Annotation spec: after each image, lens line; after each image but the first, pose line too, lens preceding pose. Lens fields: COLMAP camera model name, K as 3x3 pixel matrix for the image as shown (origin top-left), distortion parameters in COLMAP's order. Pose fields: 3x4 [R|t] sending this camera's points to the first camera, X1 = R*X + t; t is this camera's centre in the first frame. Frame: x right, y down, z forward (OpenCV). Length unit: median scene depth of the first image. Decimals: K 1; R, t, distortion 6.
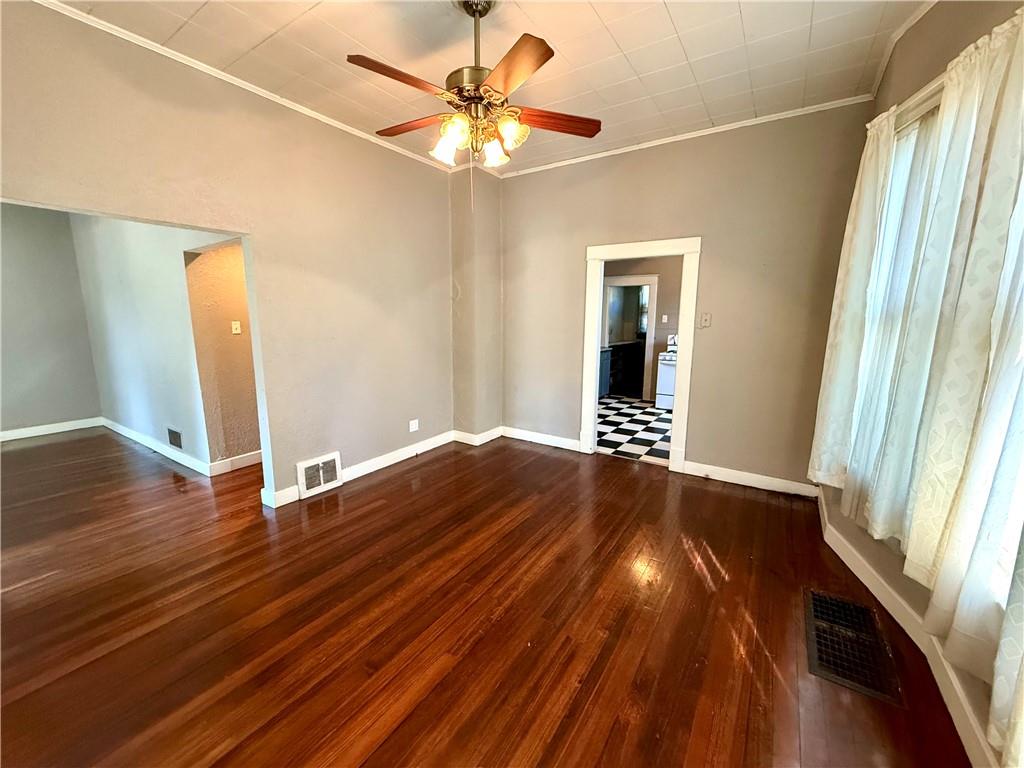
lens RADIAL K [[407.8, 0, 511.1], [0, 407.8, 386.7], [0, 0, 1]] dist [-0.000665, 0.000169]
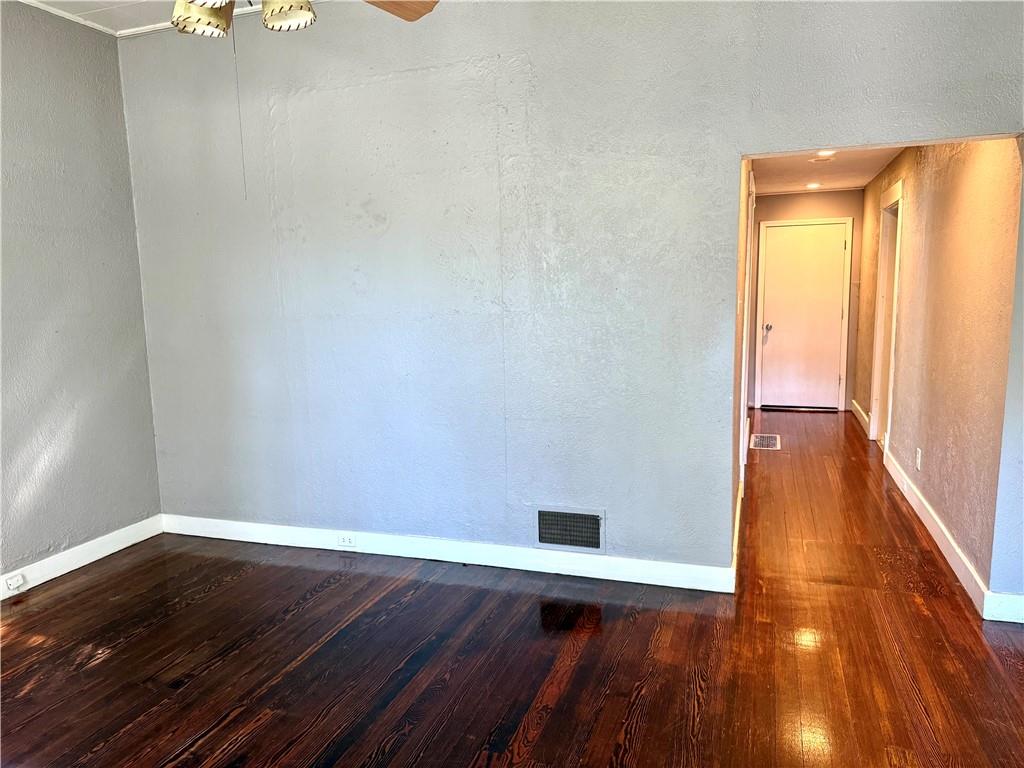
lens RADIAL K [[717.1, 0, 518.8], [0, 717.1, 391.0], [0, 0, 1]] dist [0.043634, -0.047273]
pose [[0.966883, -0.059463, 0.248195, -1.069191], [0.065953, 0.997662, -0.017908, -0.030392], [-0.246550, 0.033684, 0.968545, 0.155671]]
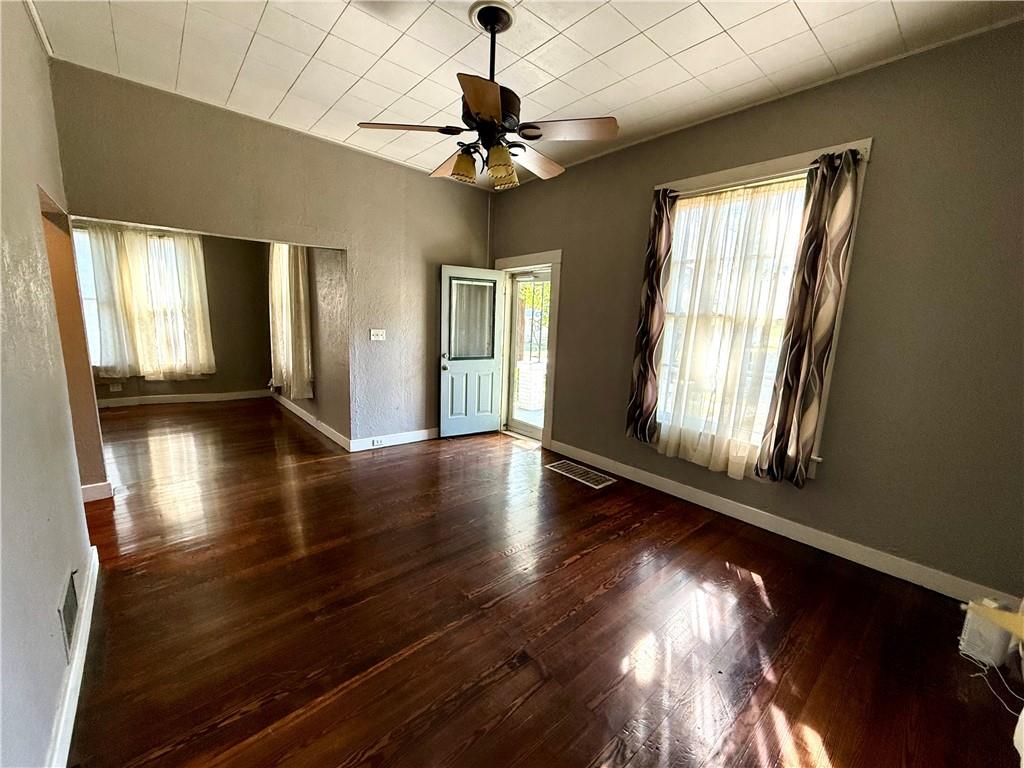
lens RADIAL K [[407.8, 0, 508.9], [0, 407.8, 384.7], [0, 0, 1]] dist [-0.000665, 0.000169]
pose [[-0.965617, -0.074470, 0.249075, -1.286743], [0.011416, 0.945022, 0.326807, -0.195304], [-0.259719, 0.318414, -0.911679, 1.152619]]
